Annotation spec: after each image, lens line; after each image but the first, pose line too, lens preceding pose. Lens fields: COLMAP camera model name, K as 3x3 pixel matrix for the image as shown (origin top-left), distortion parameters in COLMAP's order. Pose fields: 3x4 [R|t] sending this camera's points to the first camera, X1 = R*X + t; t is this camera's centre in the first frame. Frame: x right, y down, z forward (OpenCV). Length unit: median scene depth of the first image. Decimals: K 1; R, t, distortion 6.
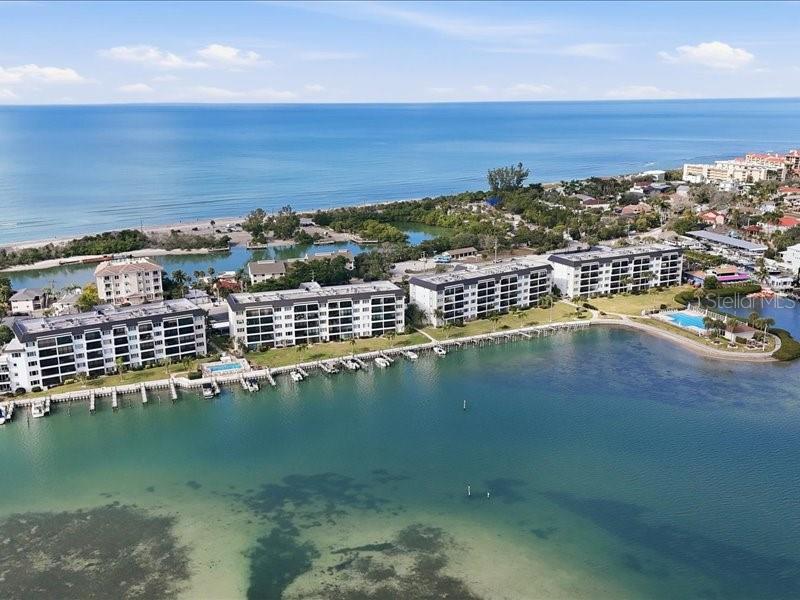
lens RADIAL K [[763.3, 0, 400.0], [0, 763.3, 300.0], [0, 0, 1]] dist [0.132426, -0.282080]
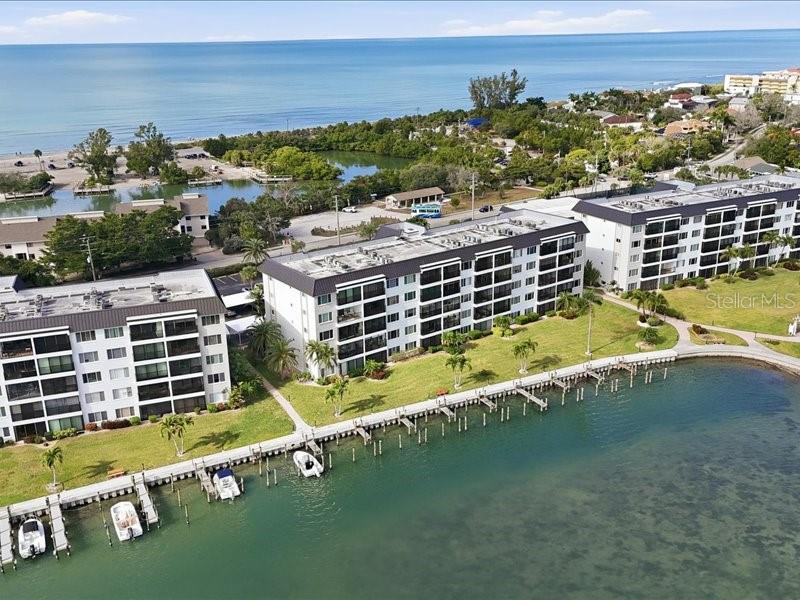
lens RADIAL K [[763.3, 0, 400.0], [0, 763.3, 300.0], [0, 0, 1]] dist [0.132426, -0.282080]
pose [[0.999863, -0.013845, 0.009019, 0.078966], [0.013128, 0.997081, 0.075220, -0.034784], [-0.010034, -0.075092, 0.997126, 0.522048]]
